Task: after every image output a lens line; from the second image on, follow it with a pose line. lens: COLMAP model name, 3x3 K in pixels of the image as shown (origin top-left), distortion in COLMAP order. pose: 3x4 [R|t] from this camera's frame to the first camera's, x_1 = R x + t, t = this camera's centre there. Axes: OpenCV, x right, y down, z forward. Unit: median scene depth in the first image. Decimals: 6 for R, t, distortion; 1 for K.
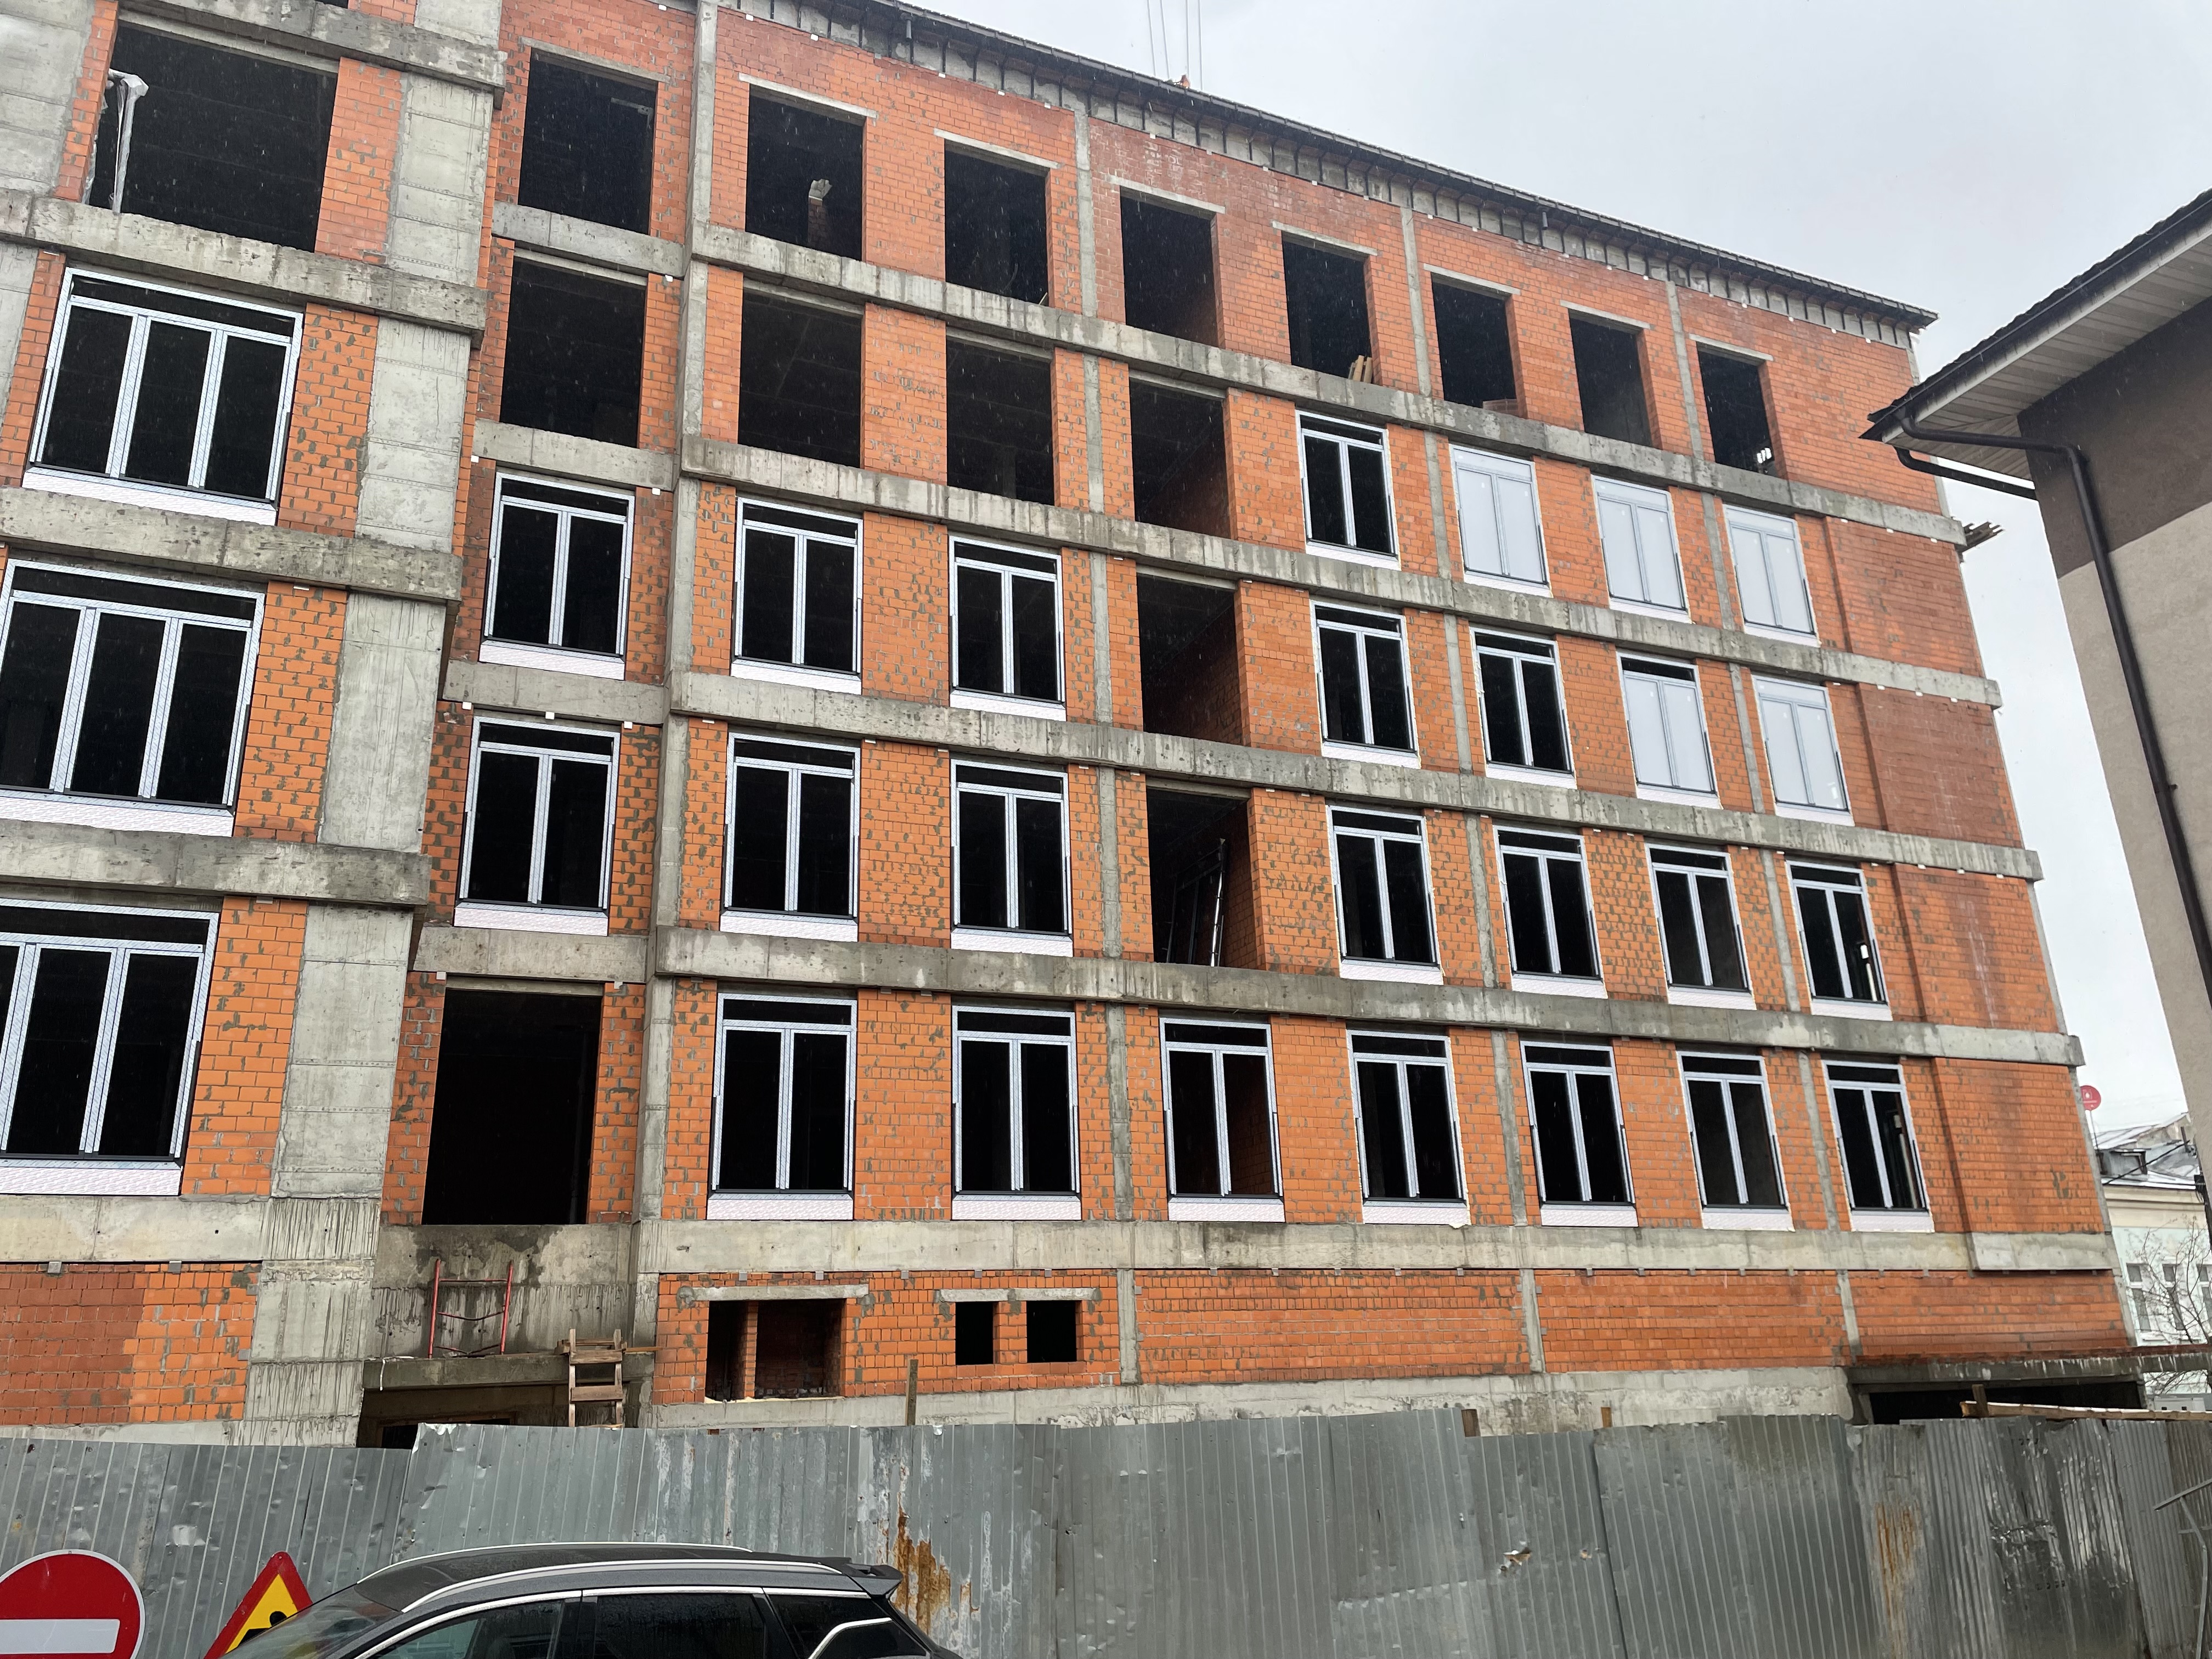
lens RADIAL K [[1670.4, 0, 1091.0], [0, 1670.4, 809.5], [0, 0, 1]] dist [0.095445, -0.127882]
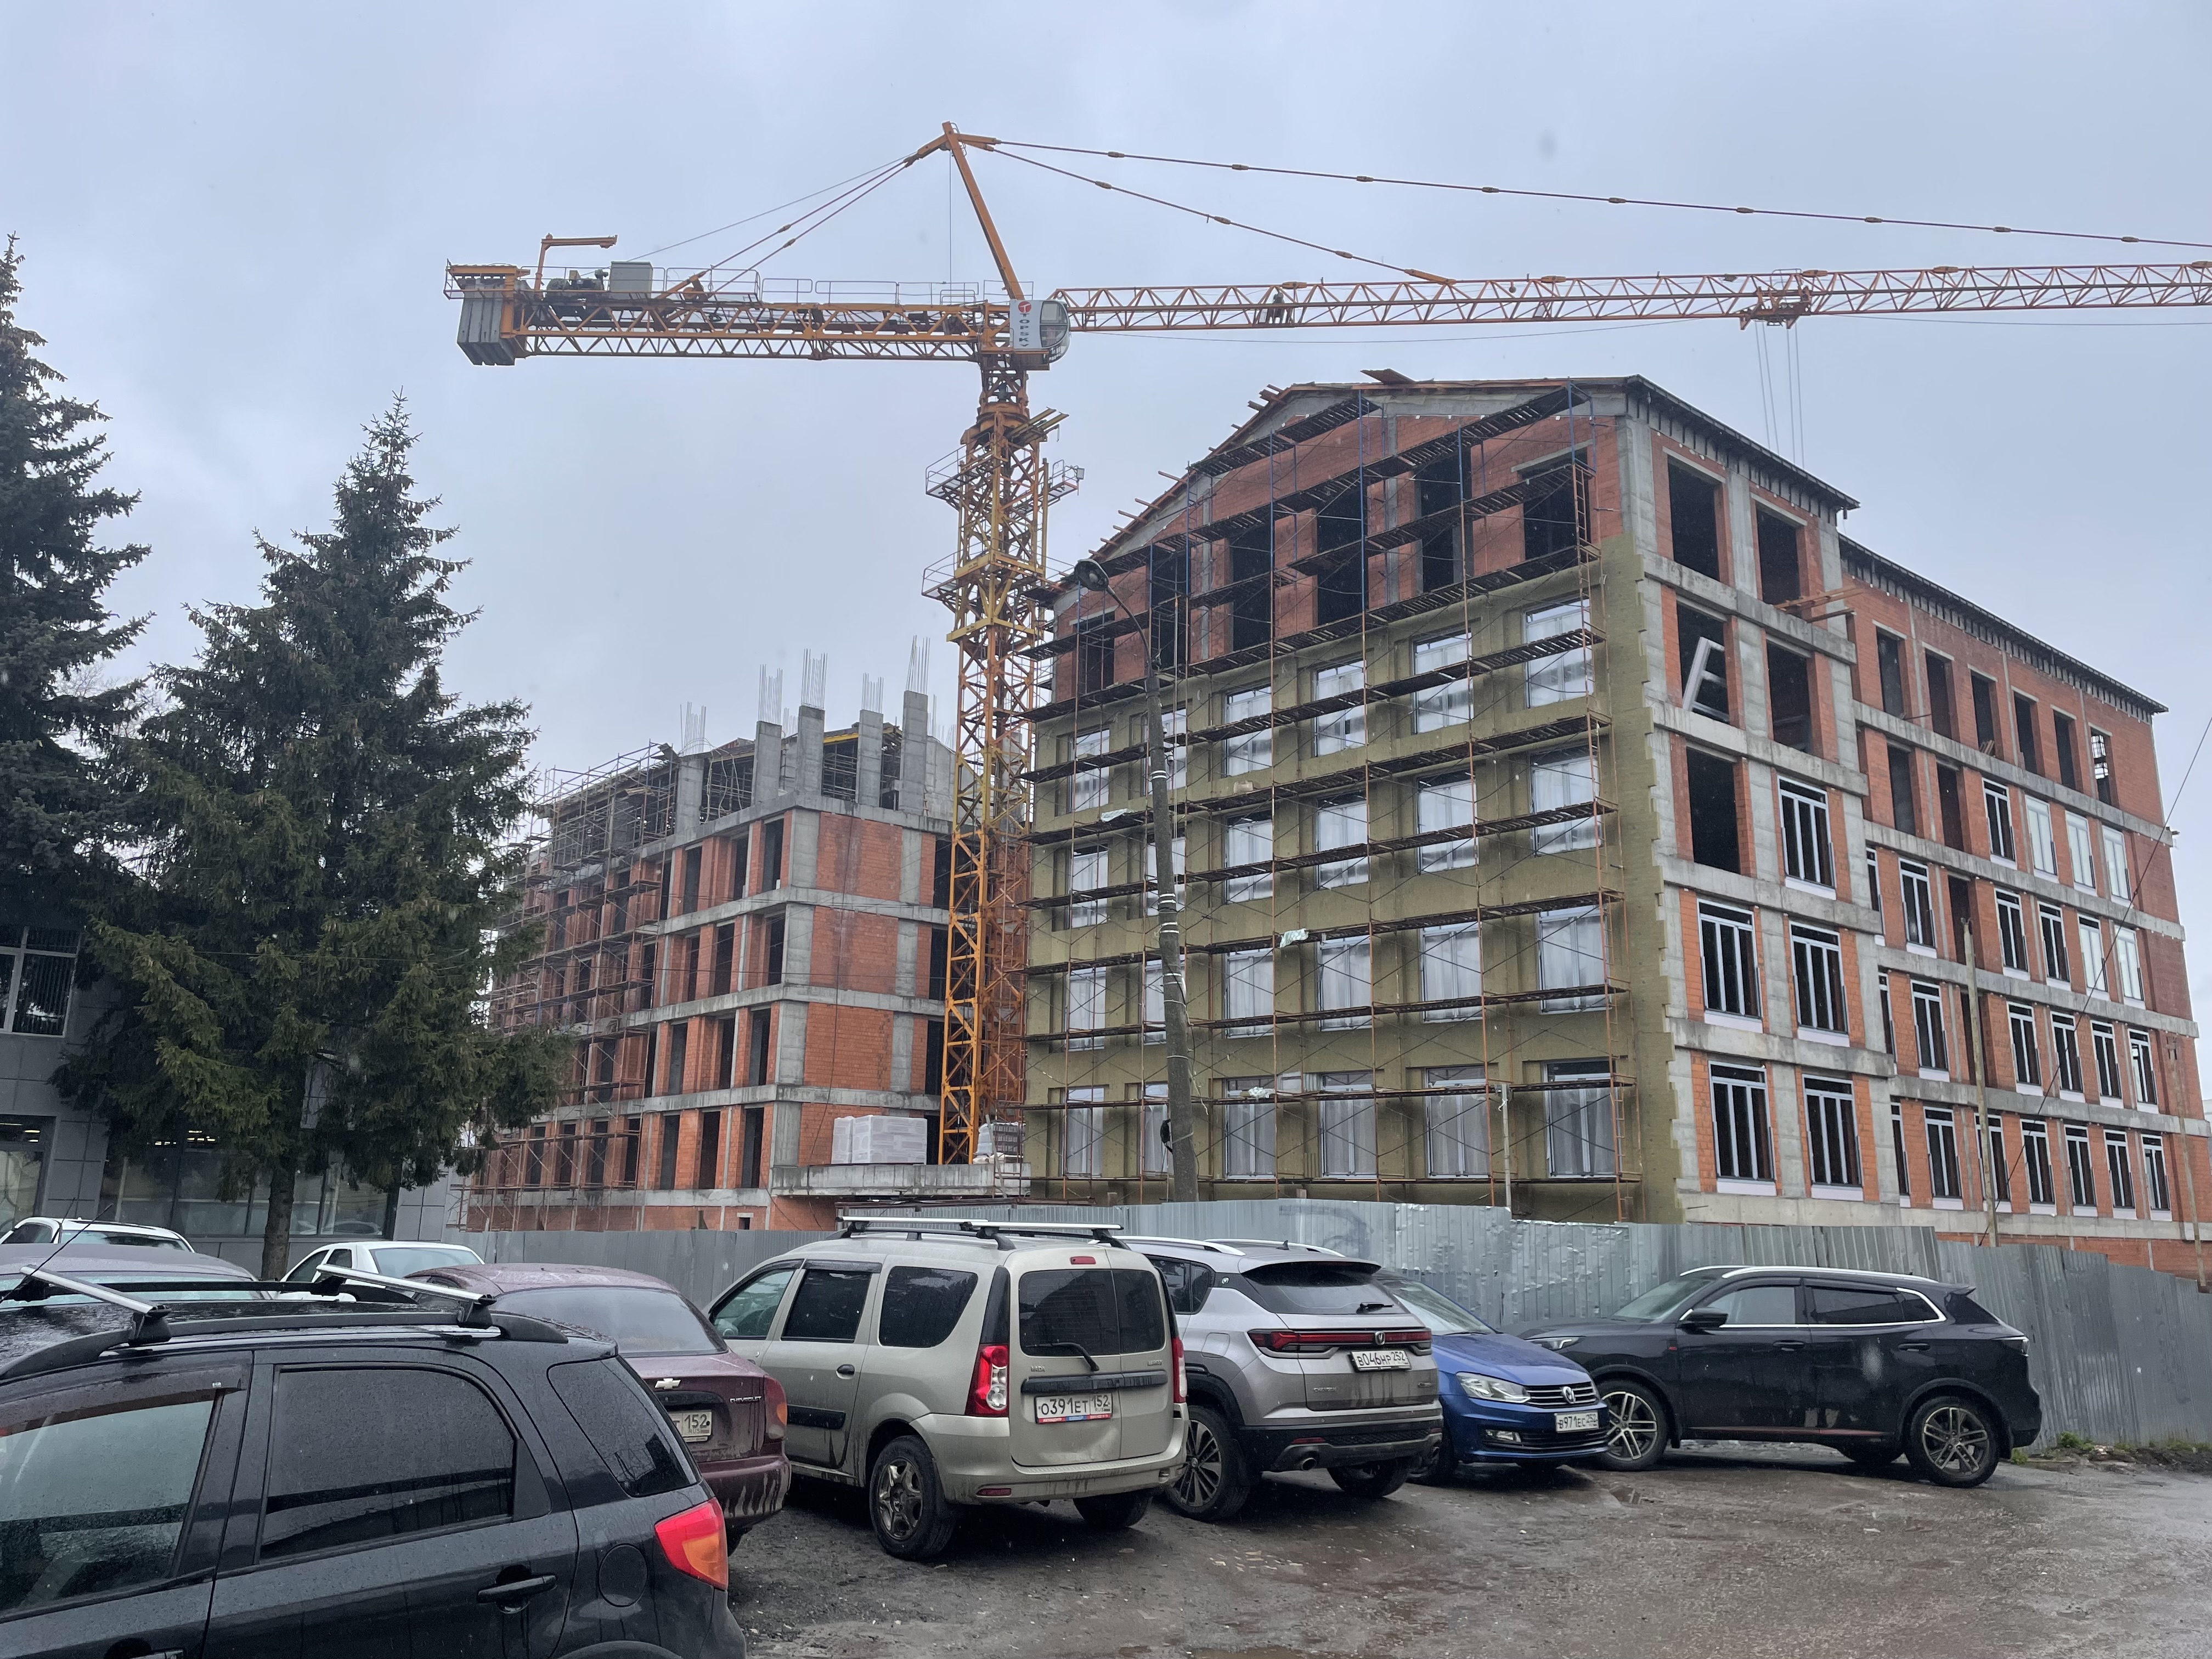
lens RADIAL K [[1680.3, 0, 1083.5], [0, 1680.3, 816.6], [0, 0, 1]] dist [0.110153, -0.155829]
pose [[0.959993, 0.116070, 0.254837, -1.314364], [-0.139488, 0.987320, 0.075772, -0.199293], [-0.242811, -0.108288, 0.964011, -0.594174]]
